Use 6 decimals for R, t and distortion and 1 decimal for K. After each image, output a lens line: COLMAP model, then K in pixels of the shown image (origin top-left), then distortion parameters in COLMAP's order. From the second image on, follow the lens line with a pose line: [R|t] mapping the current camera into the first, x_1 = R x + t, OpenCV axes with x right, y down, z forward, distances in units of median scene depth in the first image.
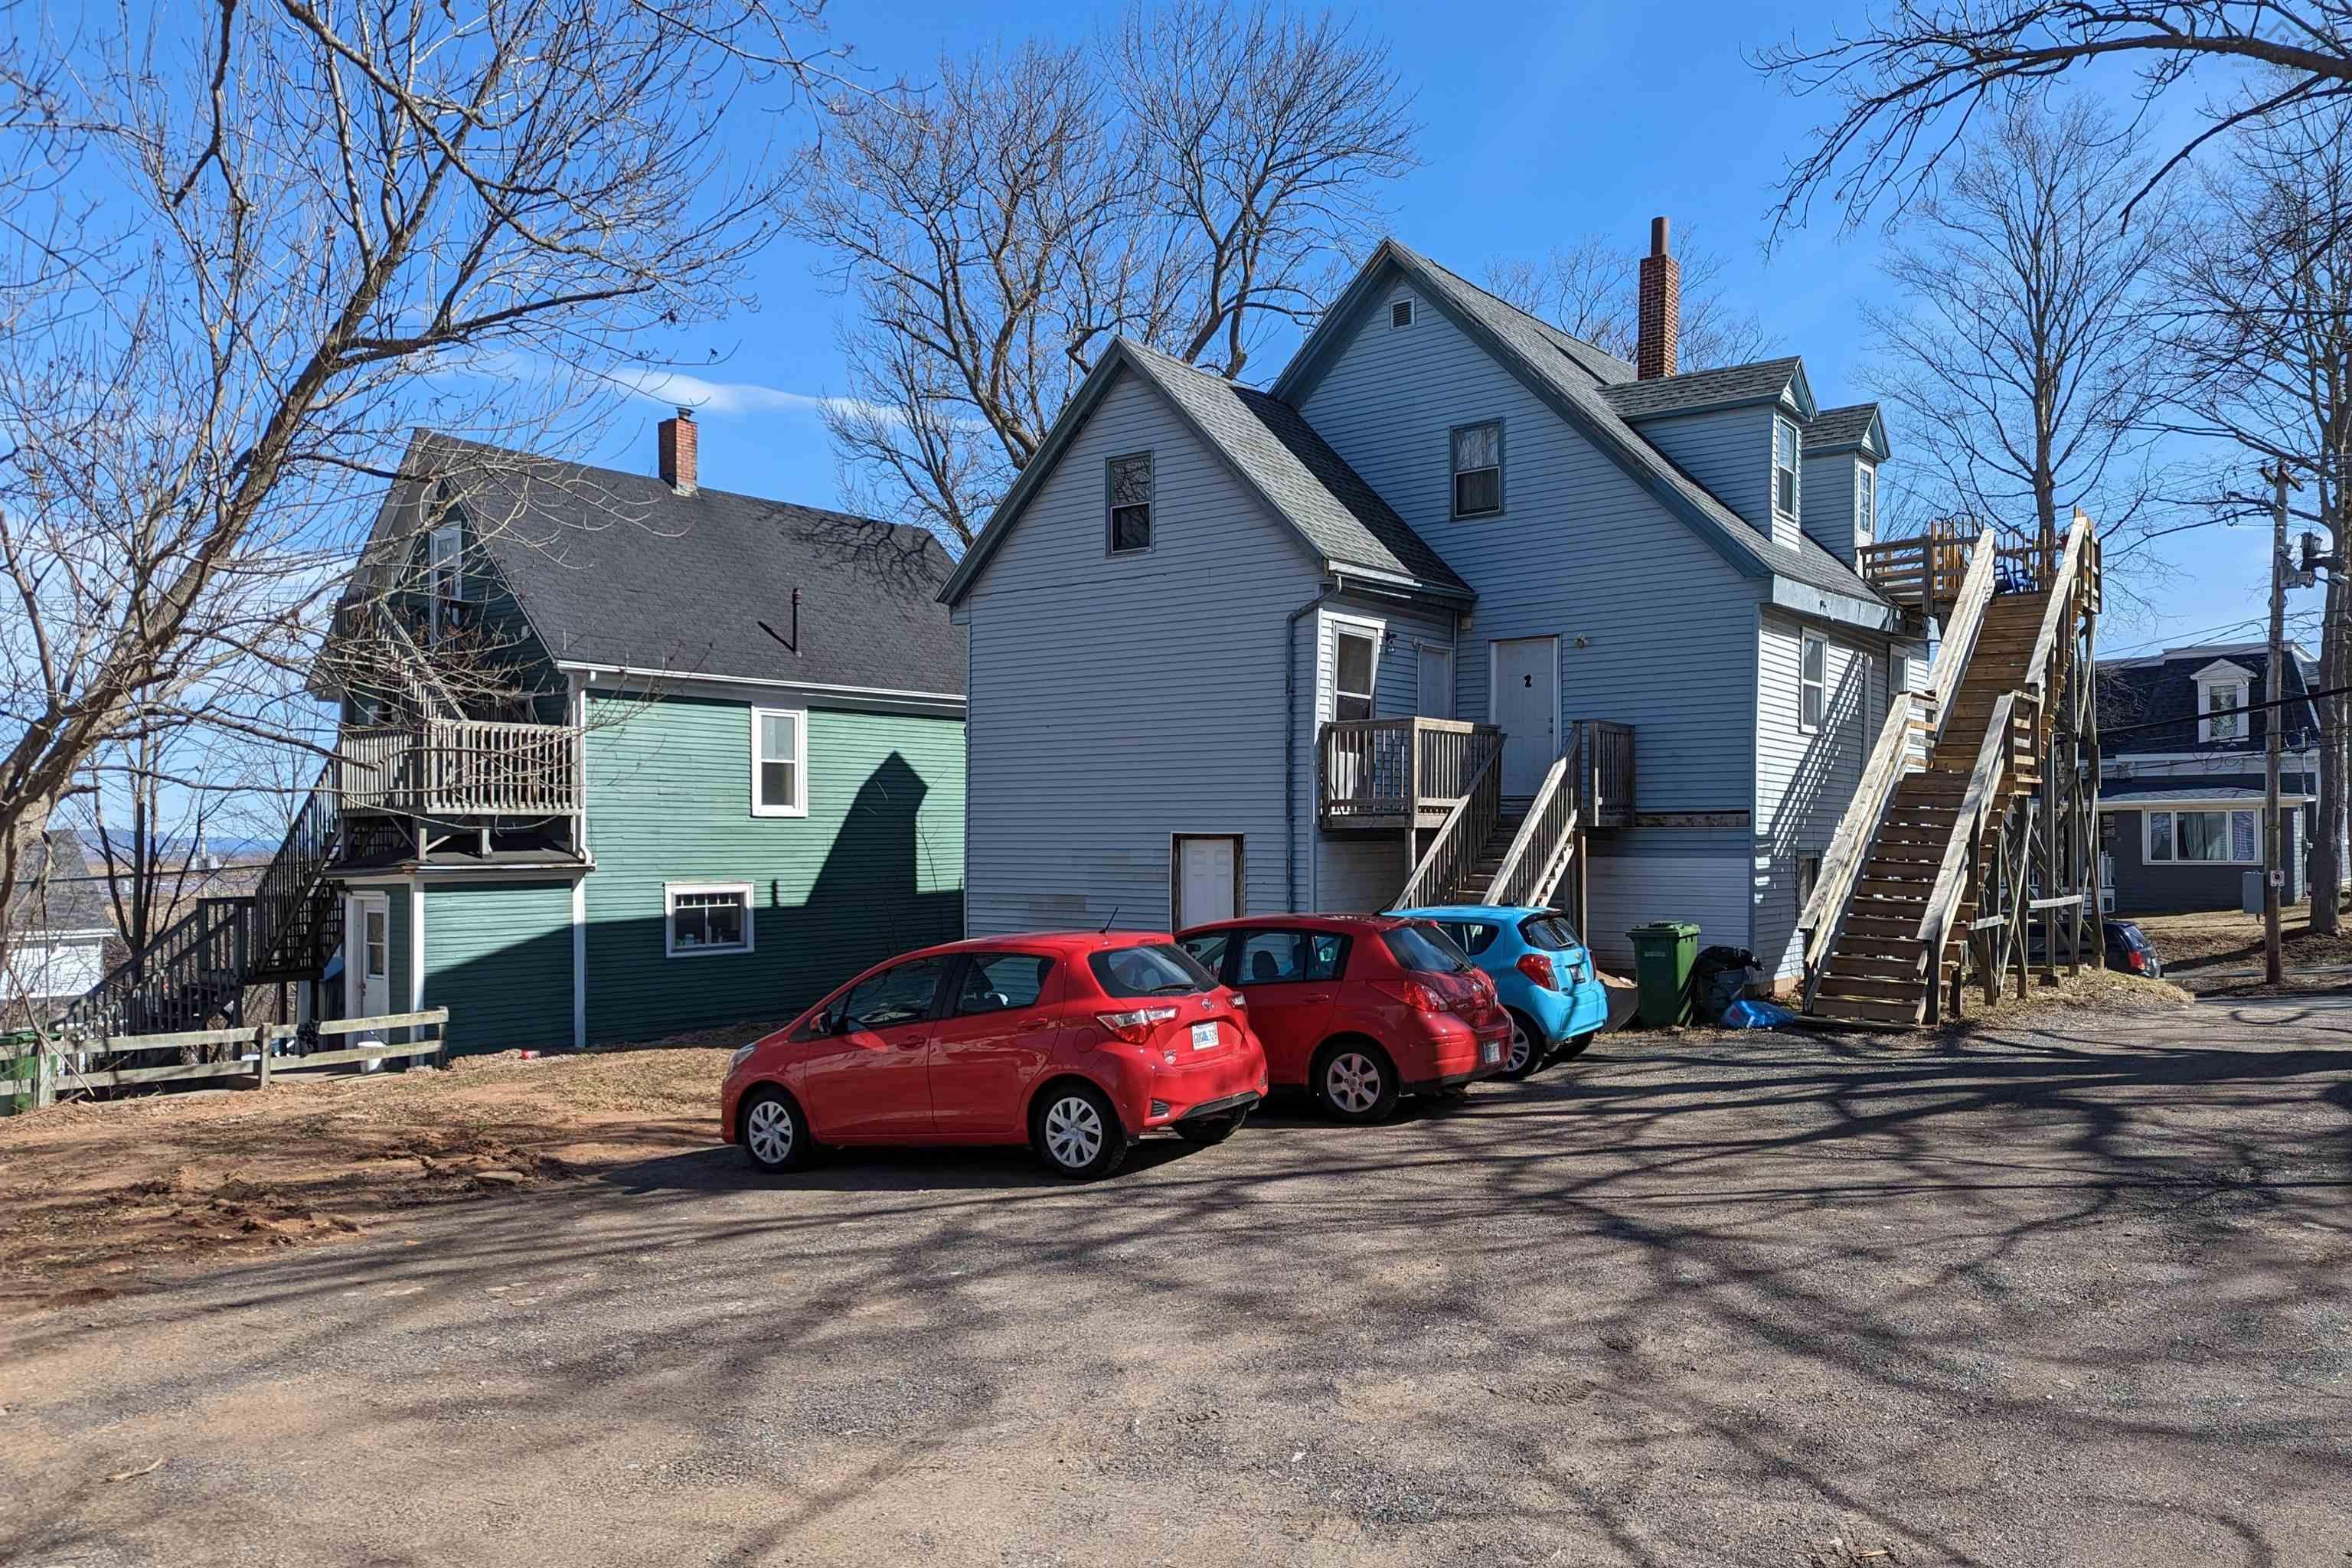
lens RADIAL K [[1633.4, 0, 1184.5], [0, 1633.4, 809.1], [0, 0, 1]] dist [0.091522, -0.074228]
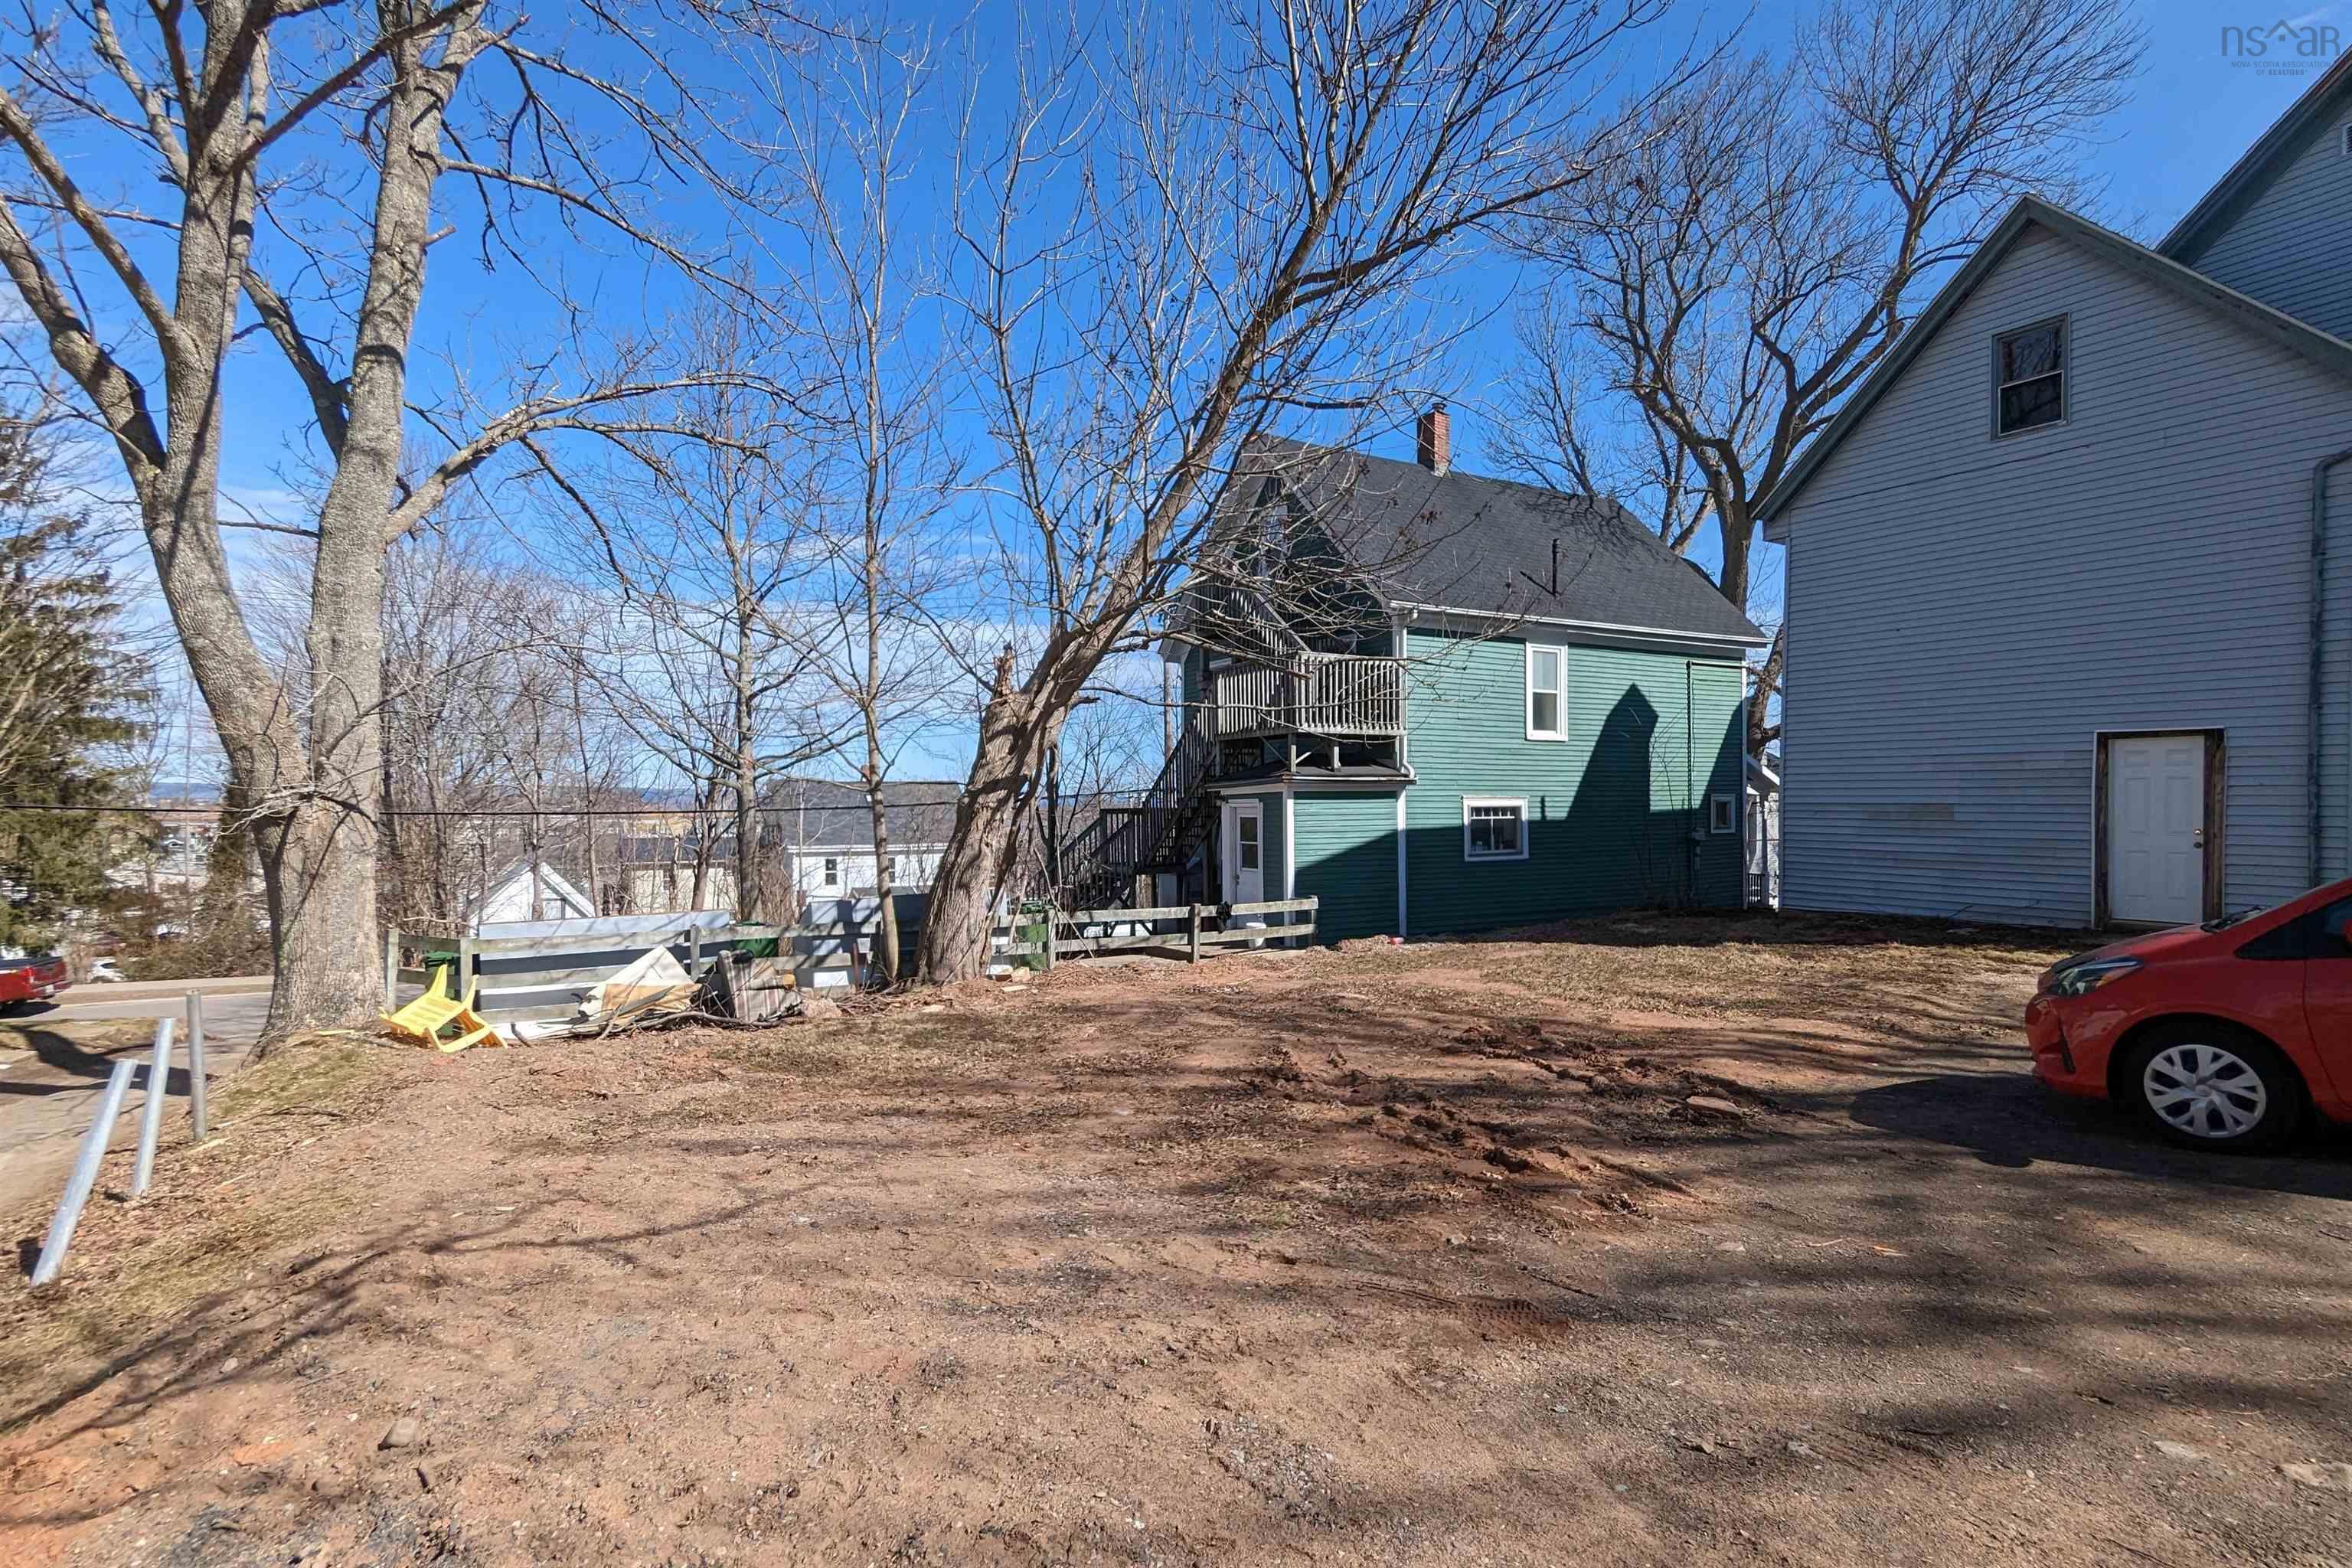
lens RADIAL K [[1117.3, 0, 1180.7], [0, 1117.3, 815.9], [0, 0, 1]] dist [-0.000331, -0.000170]
pose [[0.934221, 0.003646, -0.356677, -0.247051], [0.008813, 0.999407, 0.033300, 0.034270], [0.356586, -0.034253, 0.933634, 0.224648]]
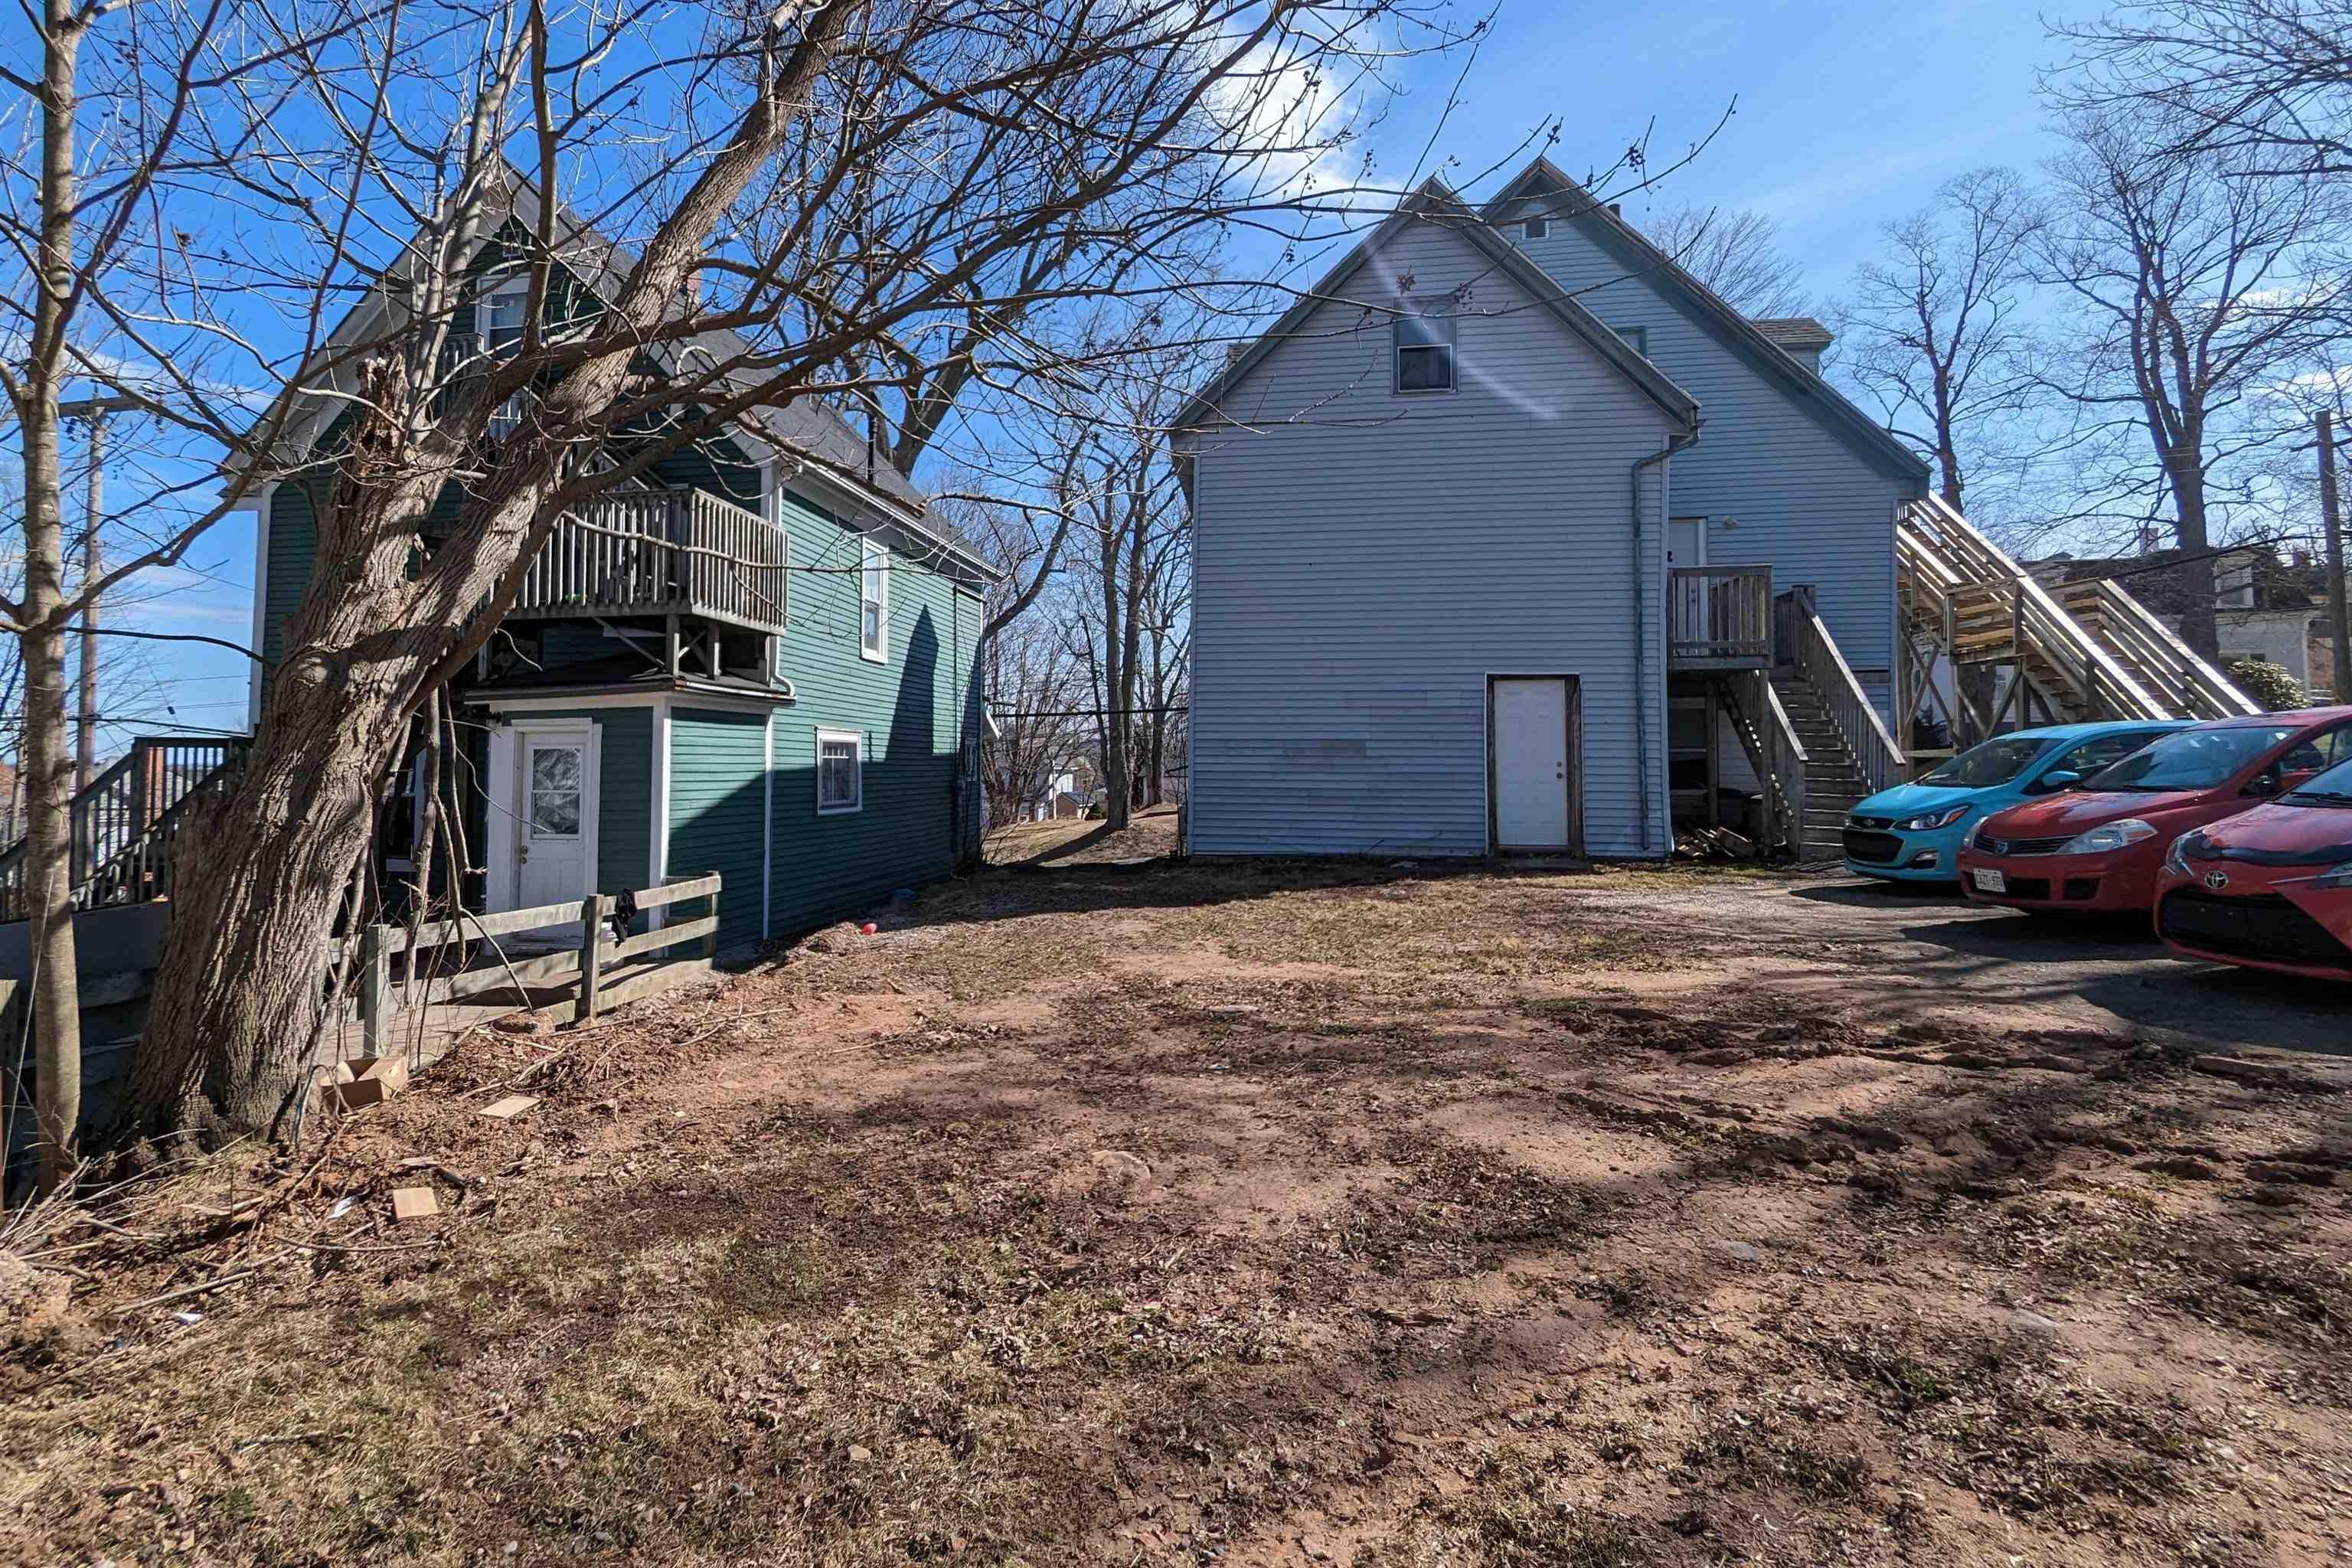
lens RADIAL K [[1235.9, 0, 1049.3], [0, 1235.9, 685.3], [0, 0, 1]] dist [0.007470, -0.001693]
pose [[0.893515, 0.034711, 0.447689, -0.551571], [-0.014098, 0.998685, -0.049295, 0.059408], [-0.448811, 0.037735, 0.892829, 0.424023]]
